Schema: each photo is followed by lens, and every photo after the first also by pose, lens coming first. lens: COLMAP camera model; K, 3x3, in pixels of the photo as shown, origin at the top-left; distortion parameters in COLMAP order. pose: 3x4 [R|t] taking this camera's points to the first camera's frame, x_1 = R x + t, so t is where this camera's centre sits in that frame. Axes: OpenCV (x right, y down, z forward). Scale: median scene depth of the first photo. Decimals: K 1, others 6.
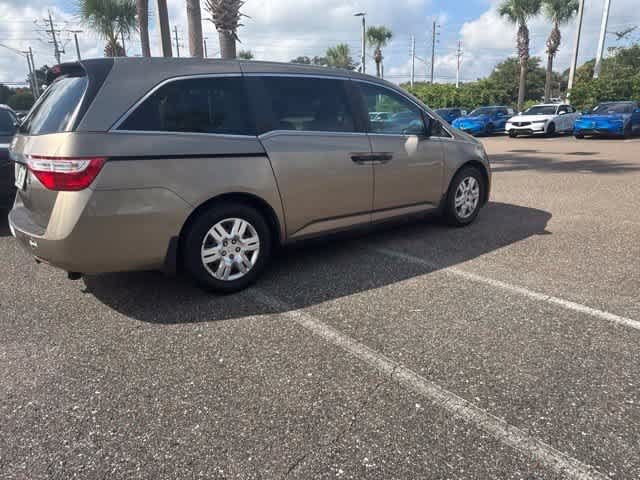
lens RADIAL K [[456.6, 0, 323.1], [0, 456.6, 242.2], [0, 0, 1]] dist [0.020469, -0.019295]
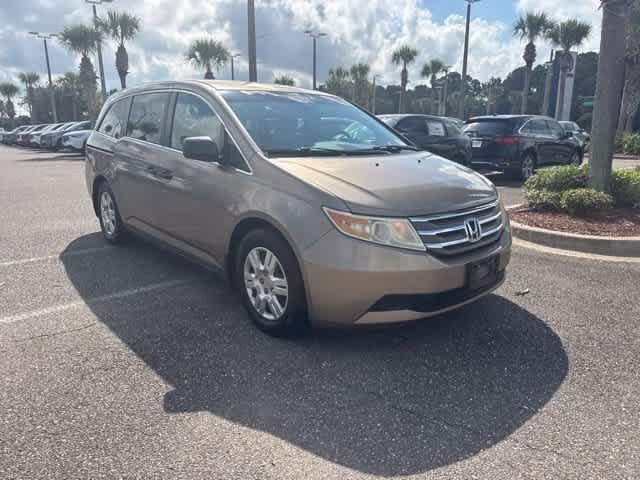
lens RADIAL K [[456.6, 0, 325.3], [0, 456.6, 236.7], [0, 0, 1]] dist [0.031213, -0.032742]
pose [[0.041632, 0.258065, -0.965230, 1.263317], [-0.281240, 0.930033, 0.236524, -0.455477], [0.958734, 0.261614, 0.111297, 1.497923]]
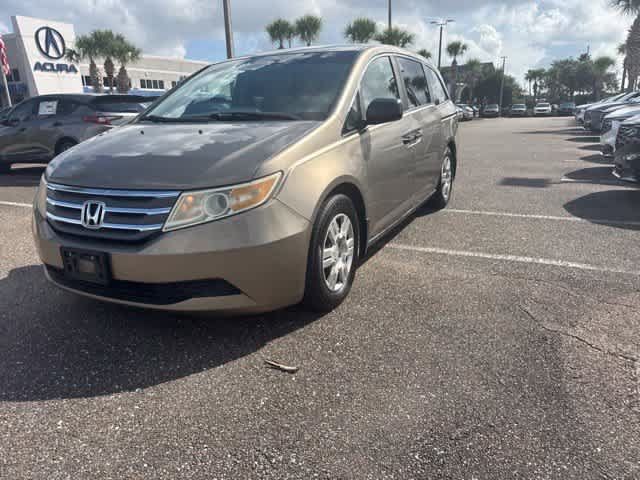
lens RADIAL K [[456.6, 0, 323.1], [0, 456.6, 242.2], [0, 0, 1]] dist [0.020469, -0.019295]
pose [[-0.917165, 0.163373, -0.363479, 0.422805], [-0.054081, 0.852638, 0.519696, -0.684584], [0.394820, 0.496305, -0.773175, 2.520222]]
